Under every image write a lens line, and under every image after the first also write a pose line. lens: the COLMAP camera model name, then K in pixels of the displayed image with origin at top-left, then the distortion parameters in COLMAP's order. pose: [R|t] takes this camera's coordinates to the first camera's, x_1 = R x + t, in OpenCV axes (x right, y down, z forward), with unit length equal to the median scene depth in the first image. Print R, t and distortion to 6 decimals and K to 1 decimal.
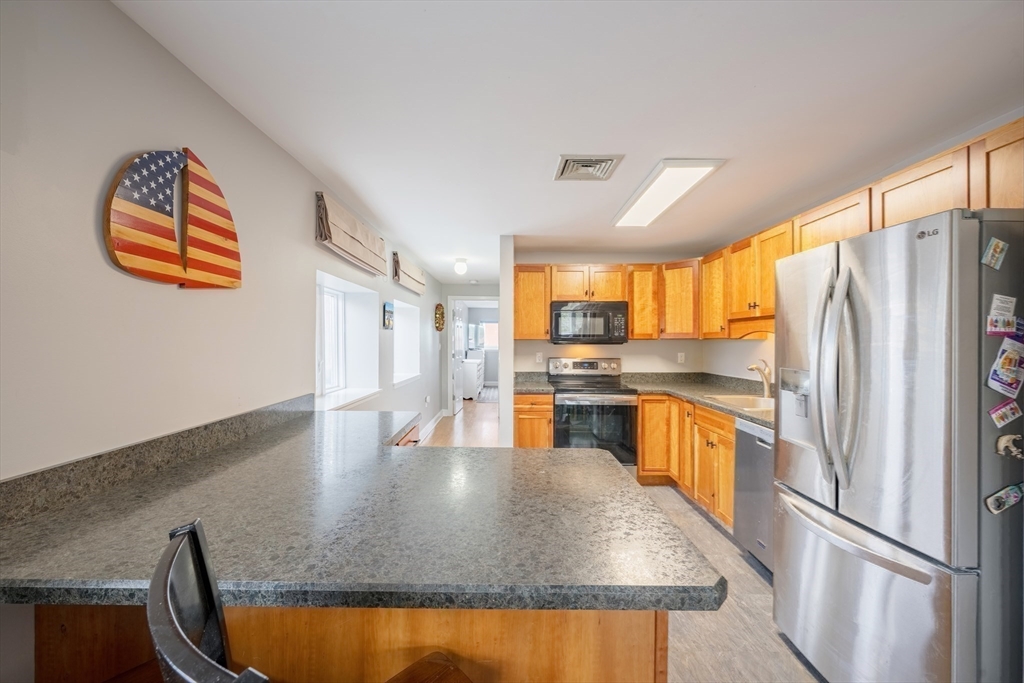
lens RADIAL K [[400.0, 0, 510.7], [0, 400.0, 341.5], [0, 0, 1]] dist [0.003161, 0.000094]
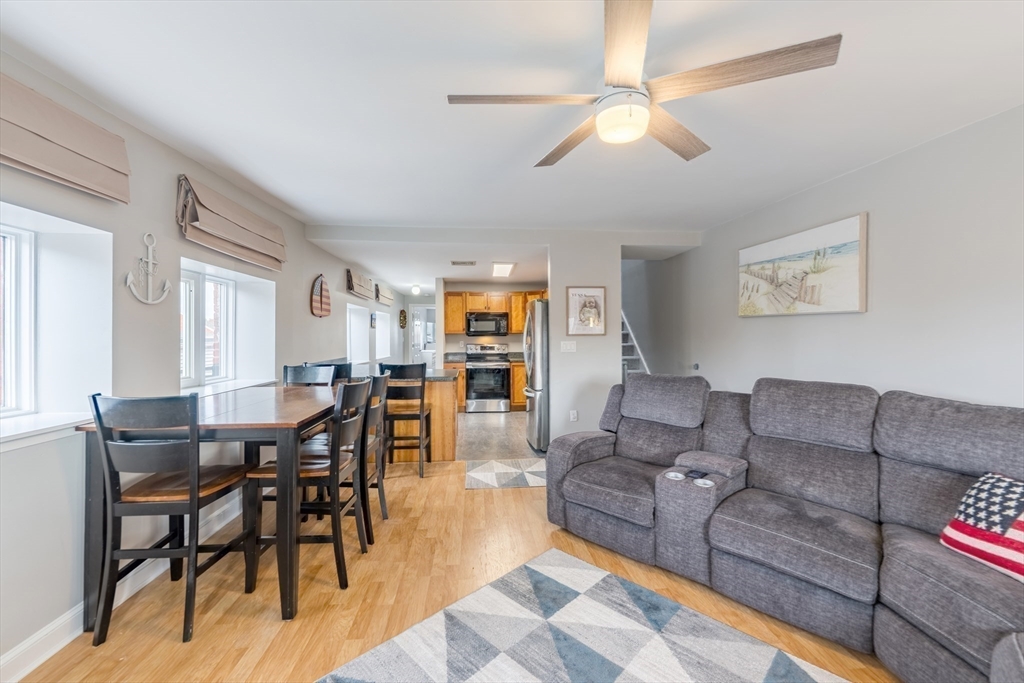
lens RADIAL K [[400.0, 0, 512.1], [0, 400.0, 338.0], [0, 0, 1]] dist [0.003161, 0.000094]
pose [[0.996117, -0.005458, 0.087872, 0.150880], [0.005302, 0.999984, 0.002007, 0.011945], [-0.087881, -0.001533, 0.996130, -0.819965]]
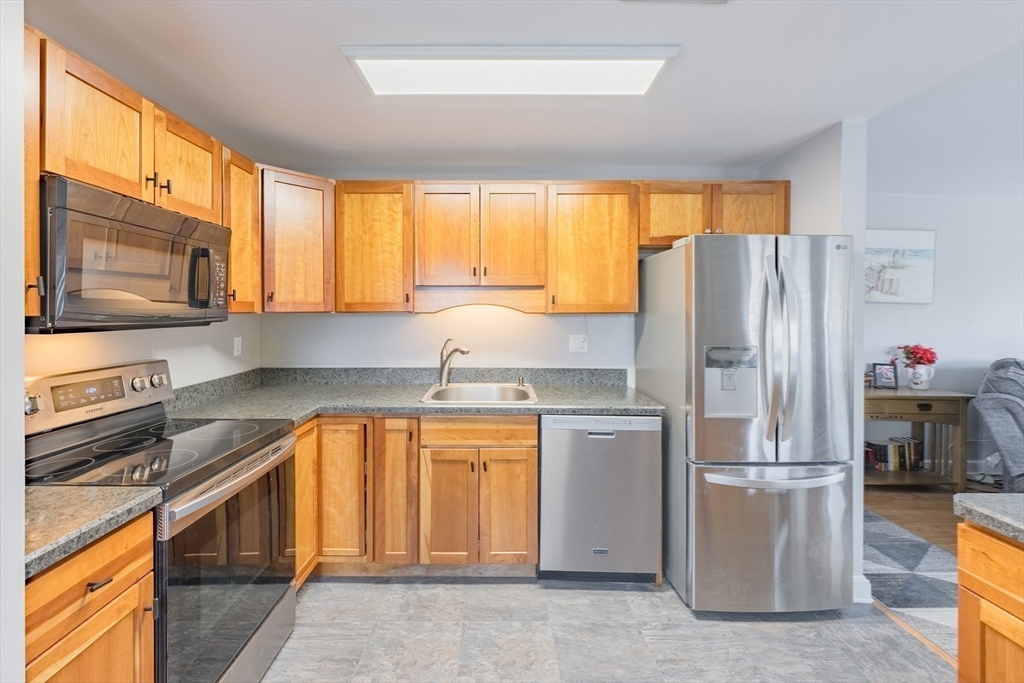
lens RADIAL K [[432.2, 0, 504.3], [0, 432.2, 312.0], [0, 0, 1]] dist [0.003018, 0.000185]
pose [[0.006582, -0.002219, 0.999976, -0.162168], [-0.001130, 0.999997, 0.002226, -0.007662], [-0.999978, -0.001145, 0.006580, 0.625135]]
